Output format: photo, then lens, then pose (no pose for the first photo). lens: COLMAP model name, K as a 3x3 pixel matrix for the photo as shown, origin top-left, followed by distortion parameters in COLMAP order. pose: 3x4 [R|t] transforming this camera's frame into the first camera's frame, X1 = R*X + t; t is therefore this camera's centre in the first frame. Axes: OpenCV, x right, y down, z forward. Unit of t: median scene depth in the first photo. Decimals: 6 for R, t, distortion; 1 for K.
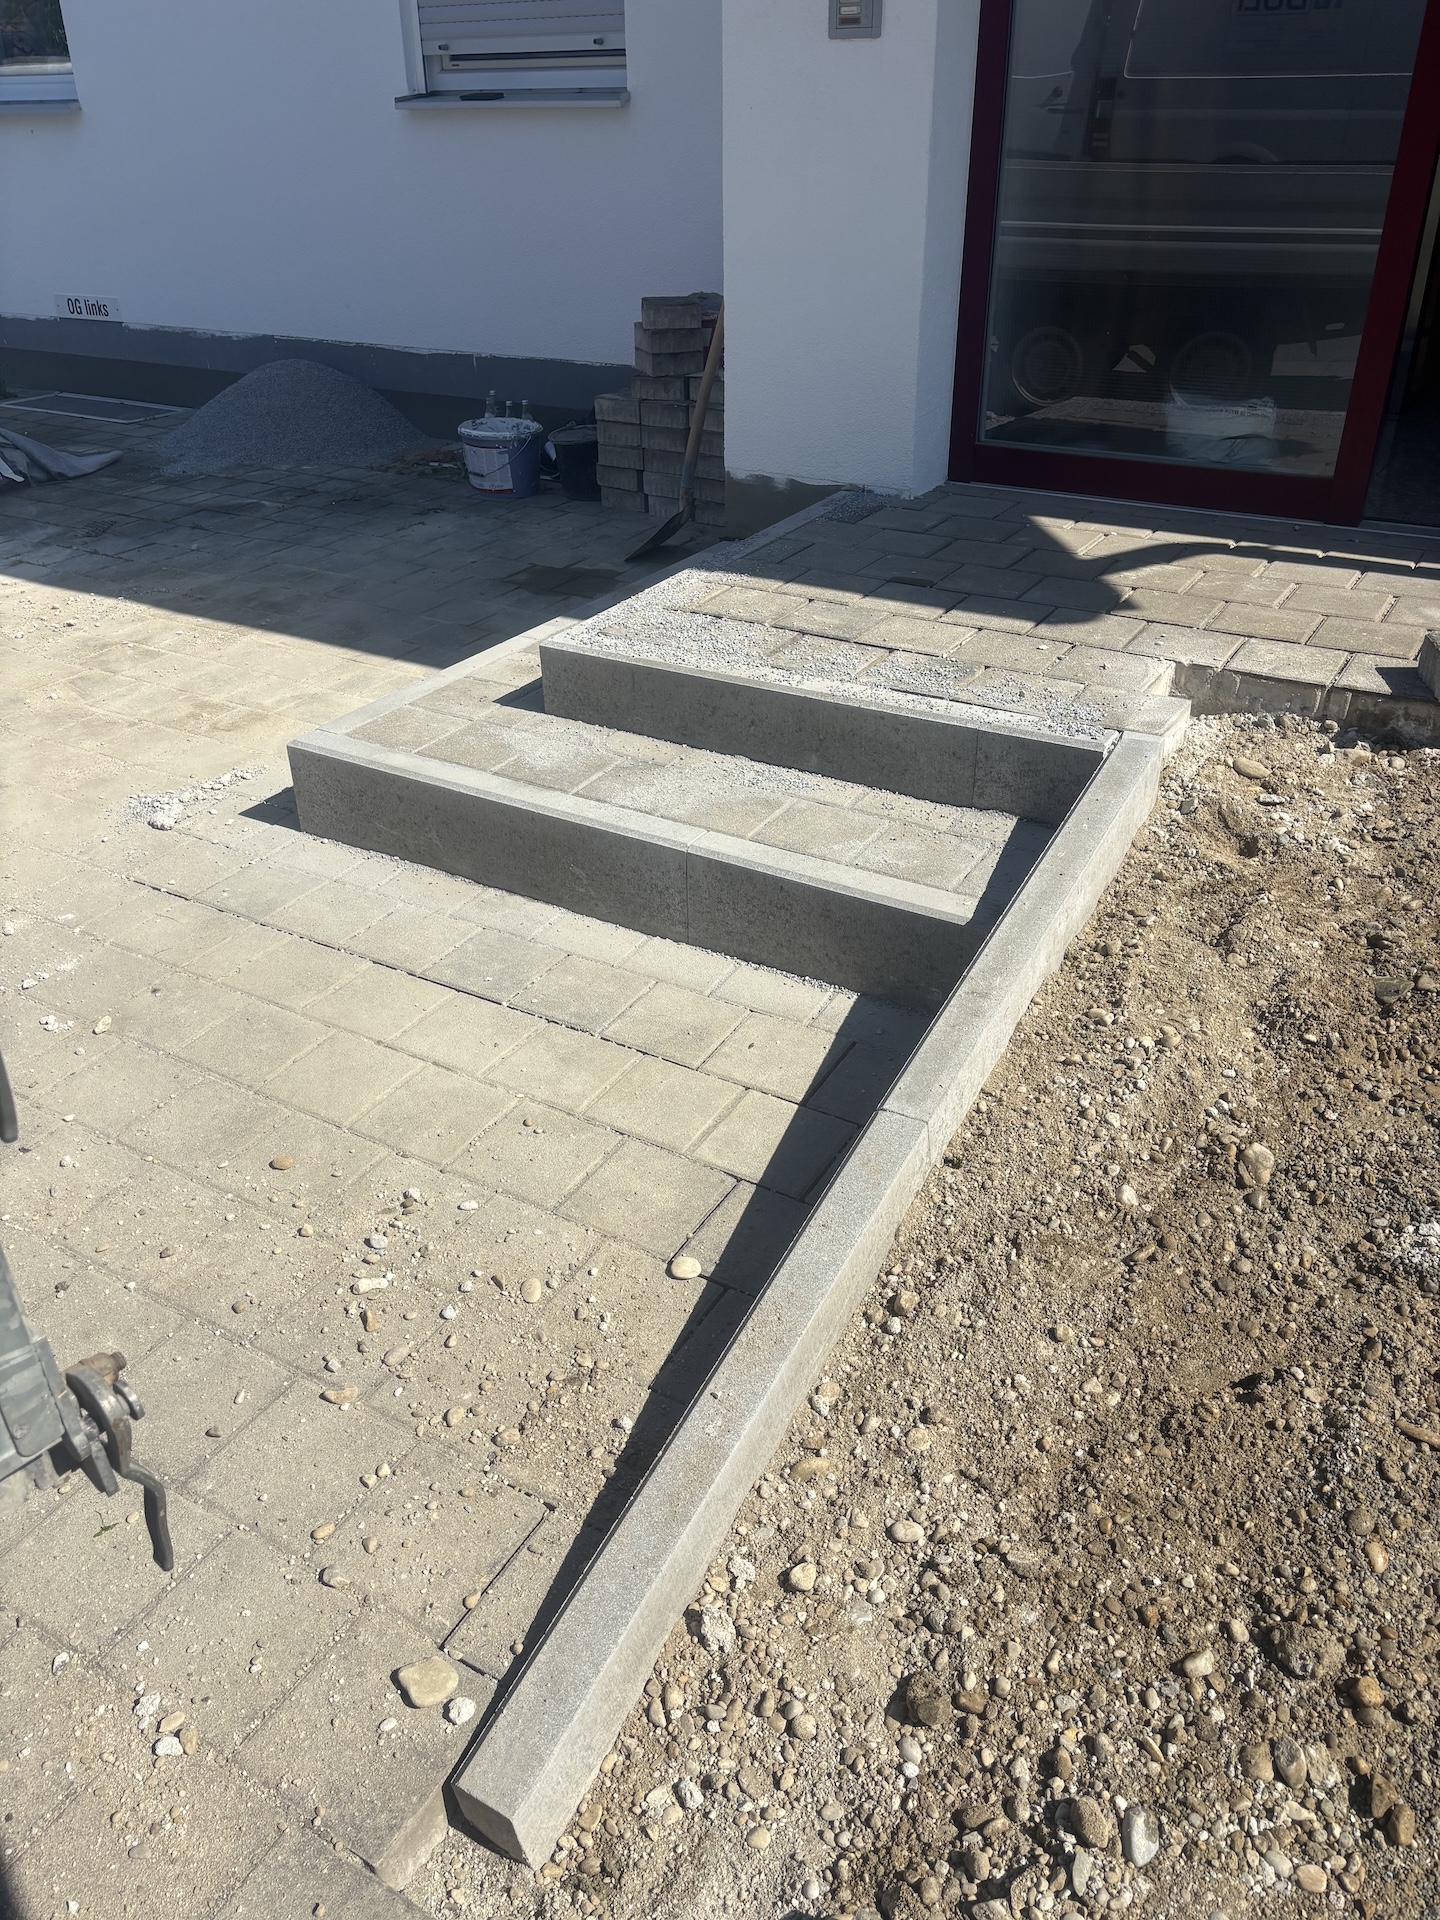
lens RADIAL K [[1451.6, 0, 708.3], [0, 1451.6, 955.0], [0, 0, 1]] dist [0.062212, -0.076179]
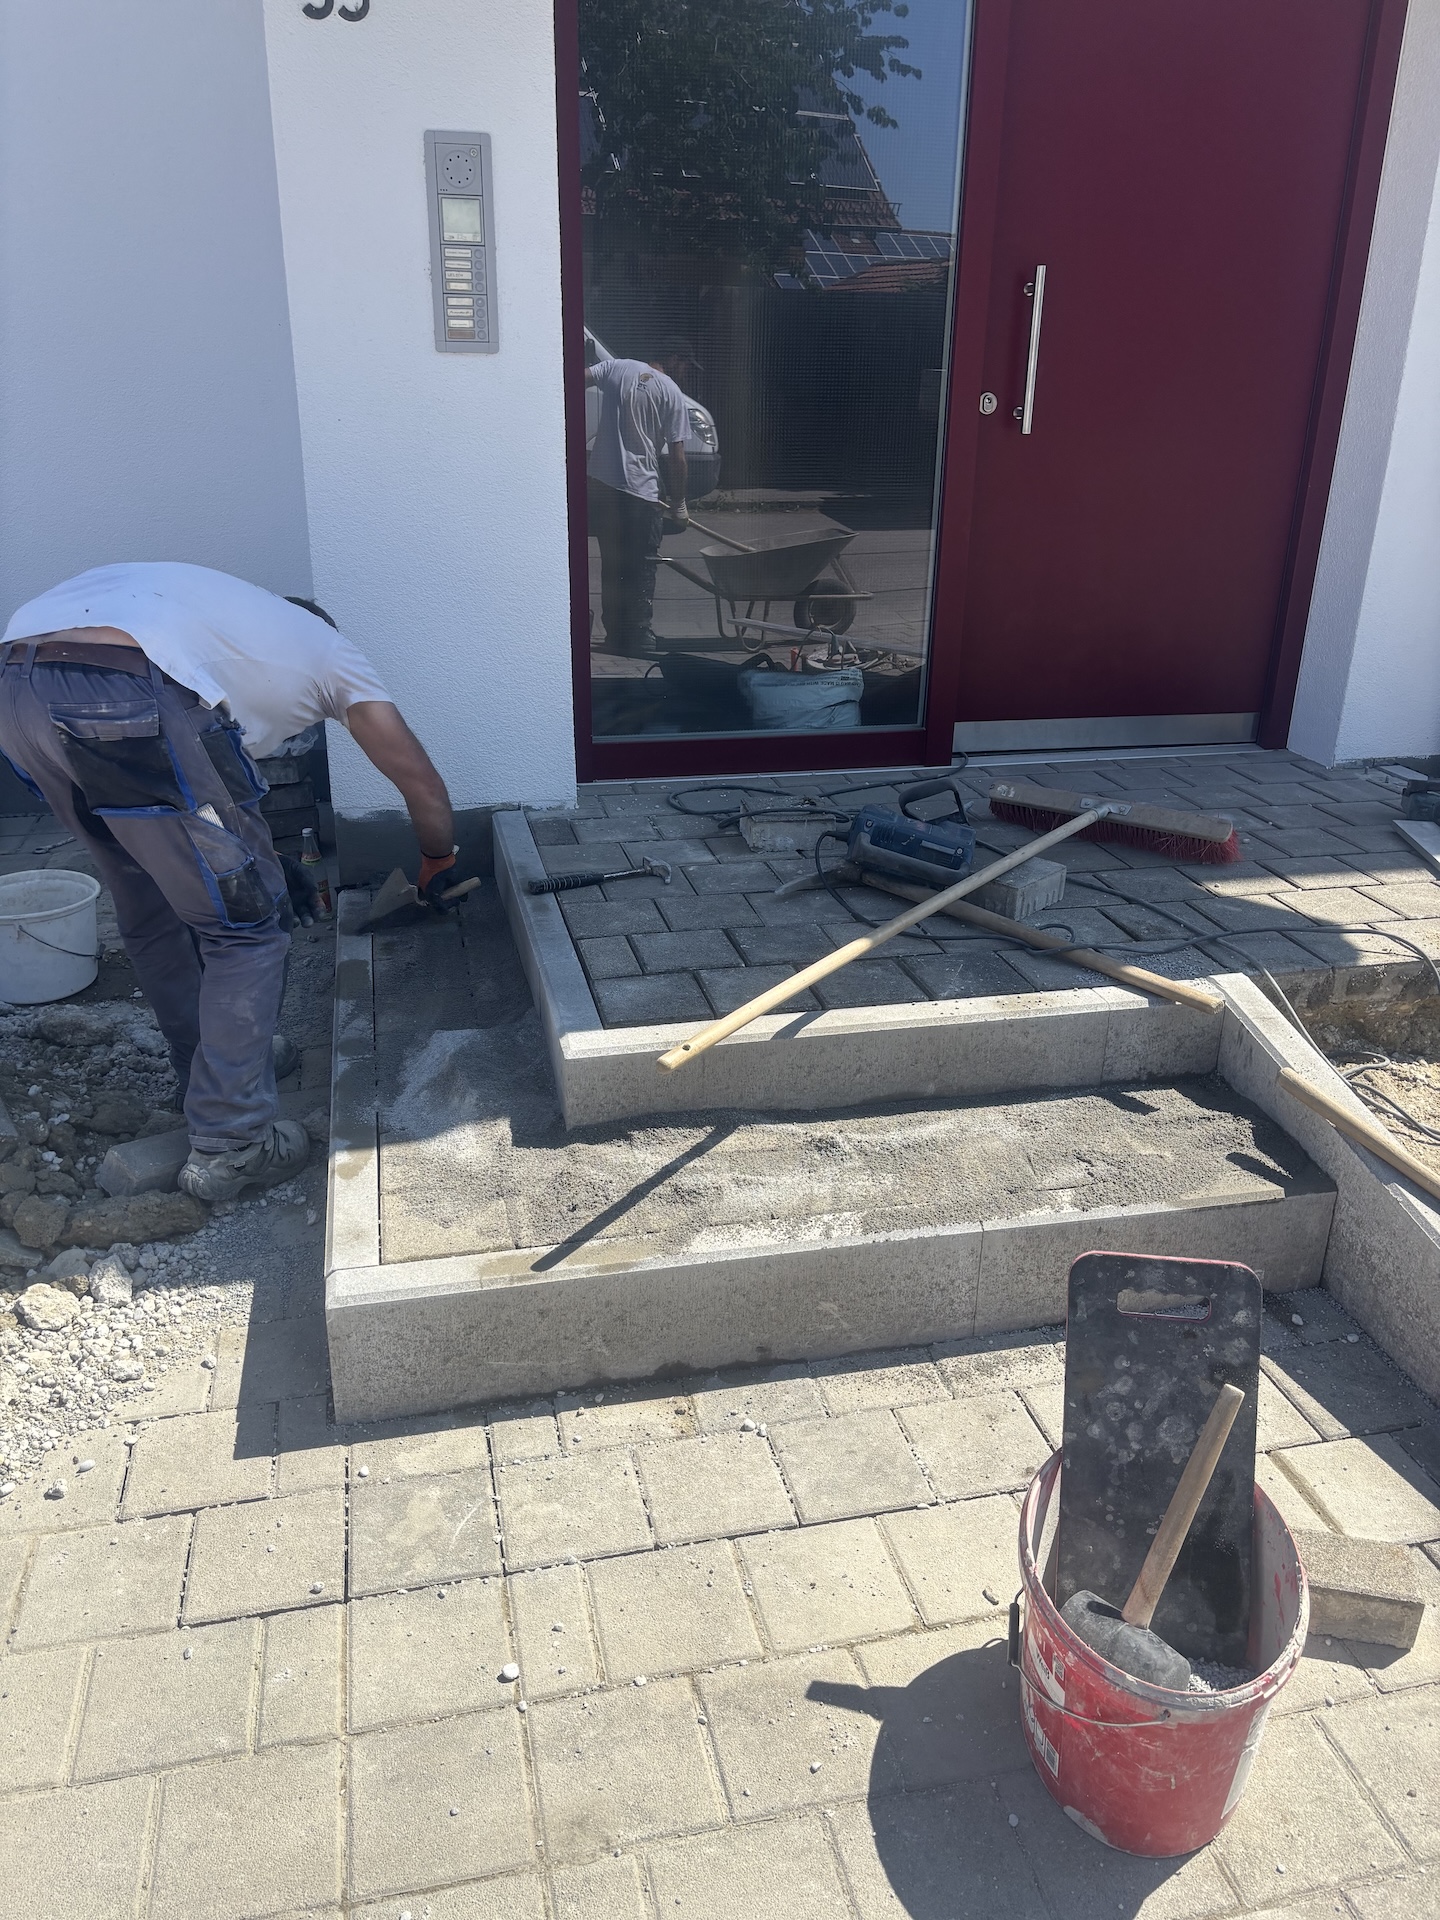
lens RADIAL K [[1451.6, 0, 711.3], [0, 1451.6, 958.9], [0, 0, 1]] dist [0.062212, -0.076179]
pose [[0.715287, -0.238355, 0.656925, -0.654085], [0.335892, 0.941592, -0.024092, -0.254057], [-0.612813, 0.237889, 0.753571, 0.402906]]
